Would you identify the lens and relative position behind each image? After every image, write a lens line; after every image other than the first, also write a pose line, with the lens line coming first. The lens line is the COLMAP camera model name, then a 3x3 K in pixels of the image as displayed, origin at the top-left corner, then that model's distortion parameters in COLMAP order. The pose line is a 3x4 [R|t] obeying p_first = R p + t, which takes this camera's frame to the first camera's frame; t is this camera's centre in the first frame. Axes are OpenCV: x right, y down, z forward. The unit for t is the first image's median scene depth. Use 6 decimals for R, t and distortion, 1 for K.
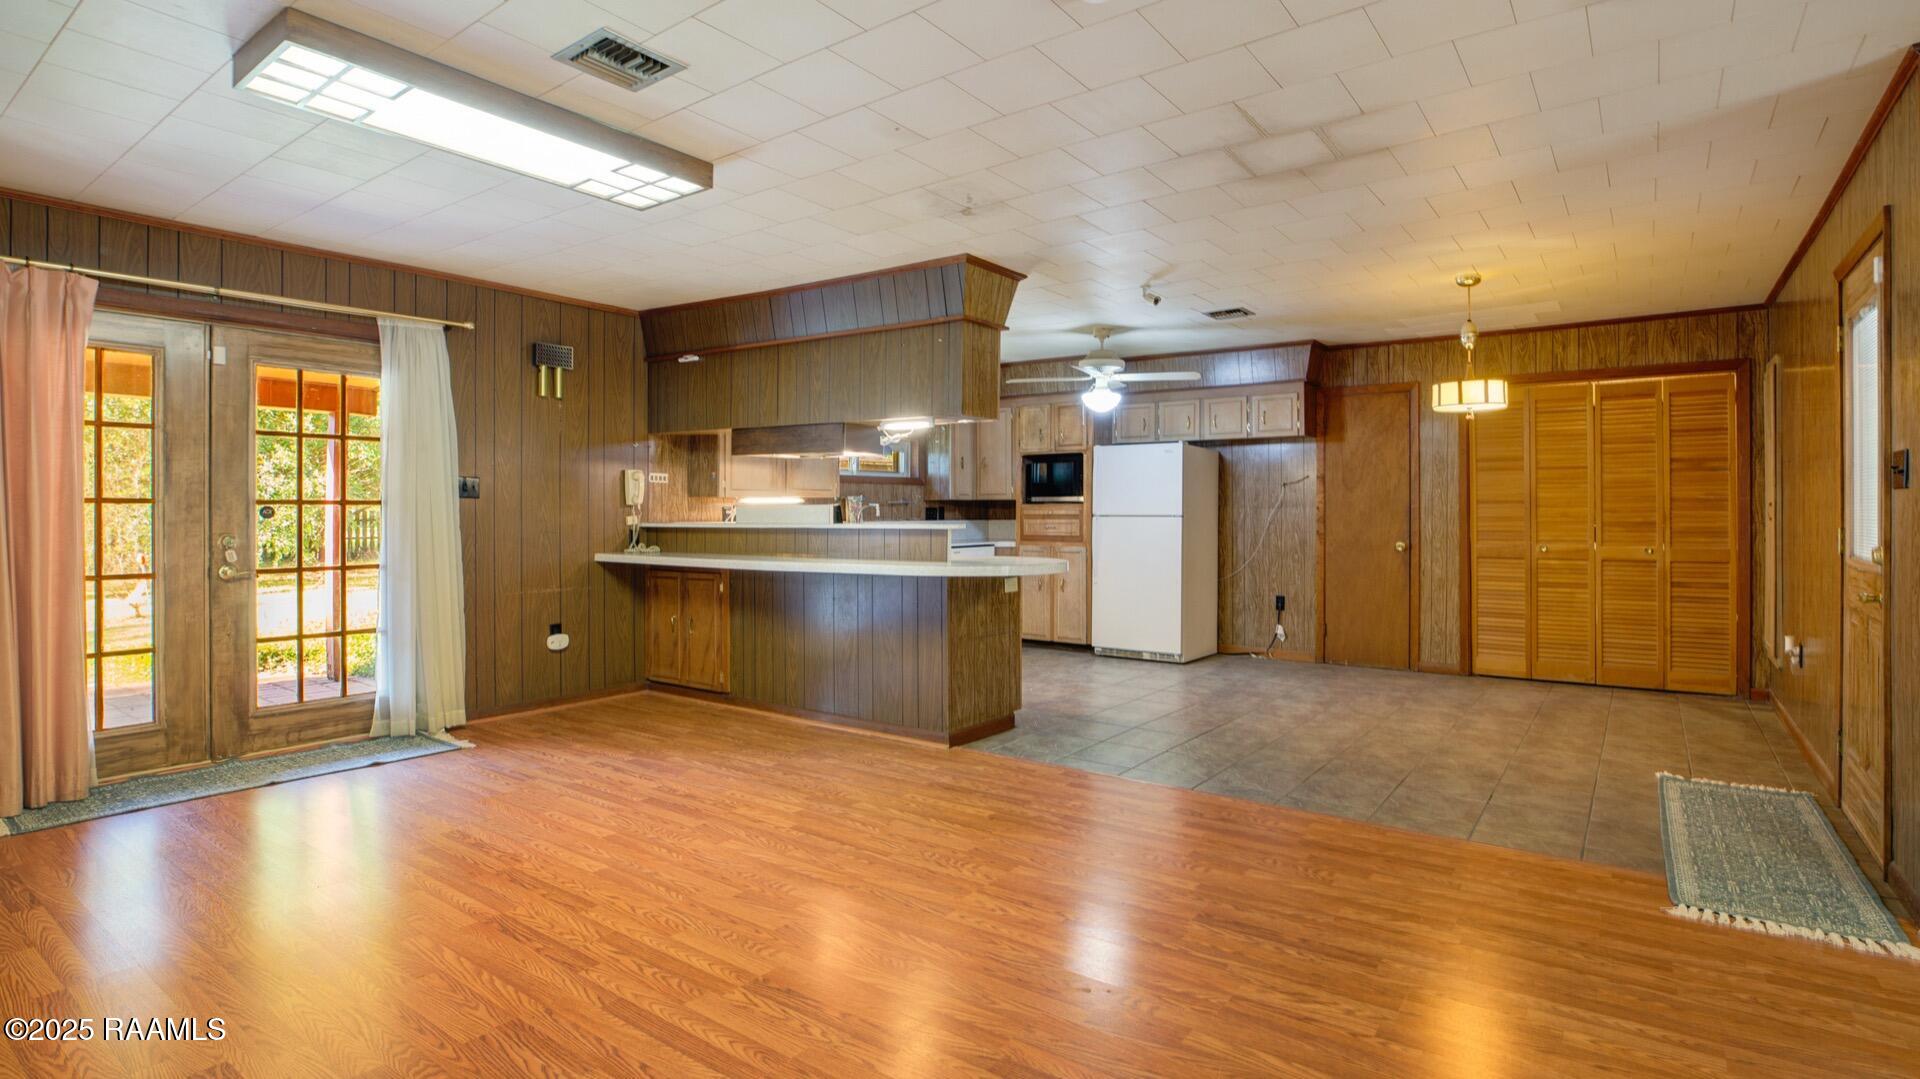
lens RADIAL K [[932.6, 0, 969.6], [0, 932.6, 524.6], [0, 0, 1]] dist [-0.016400, 0.000159]
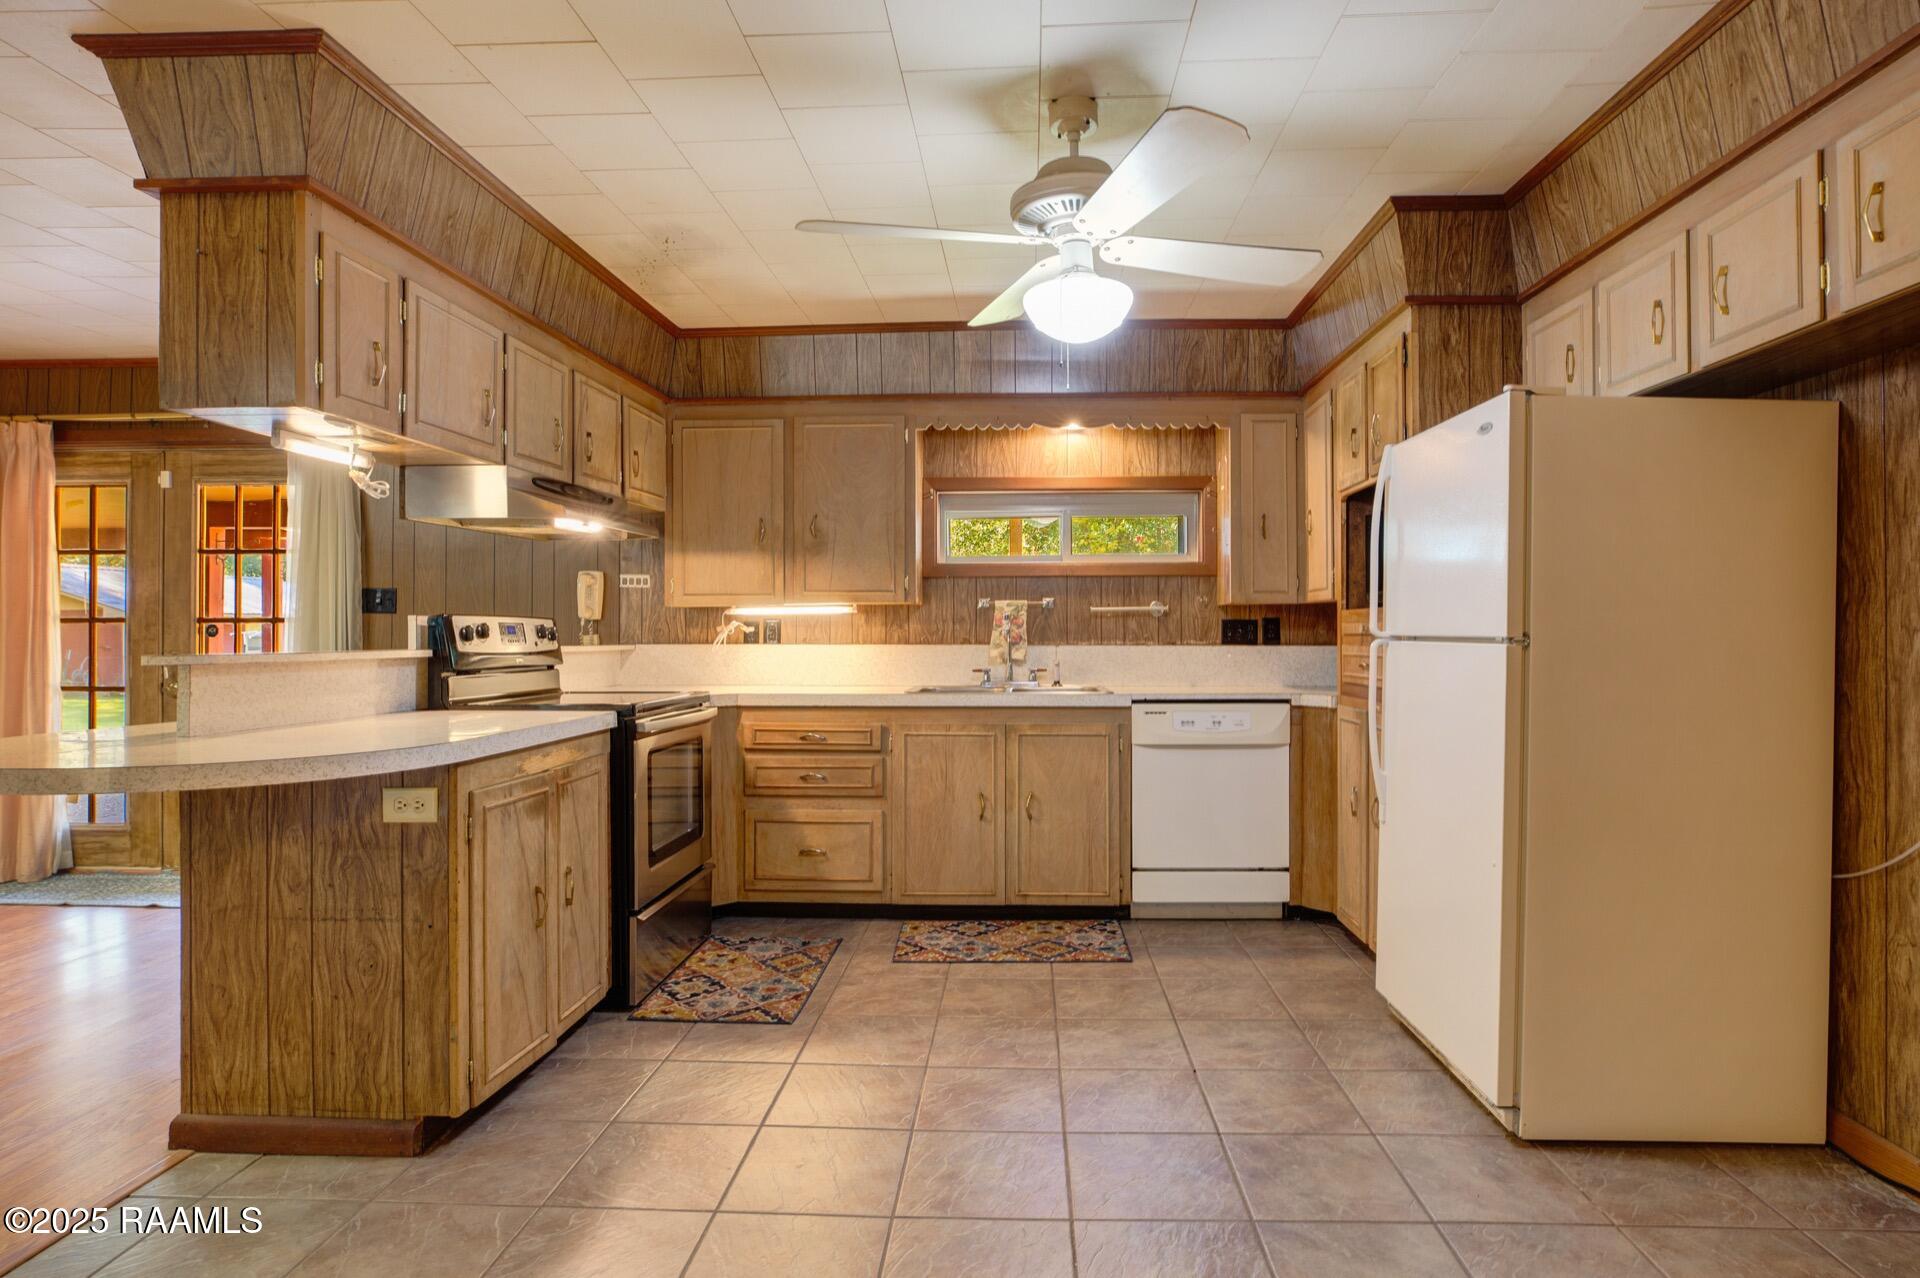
lens RADIAL K [[1022.9, 0, 968.1], [0, 1022.9, 636.7], [0, 0, 1]] dist [-0.021449, -0.000323]
pose [[0.569952, 0.003267, -0.821672, 0.612406], [-0.009990, 0.999946, -0.002954, -0.011506], [0.821617, 0.009893, 0.569953, 1.055738]]
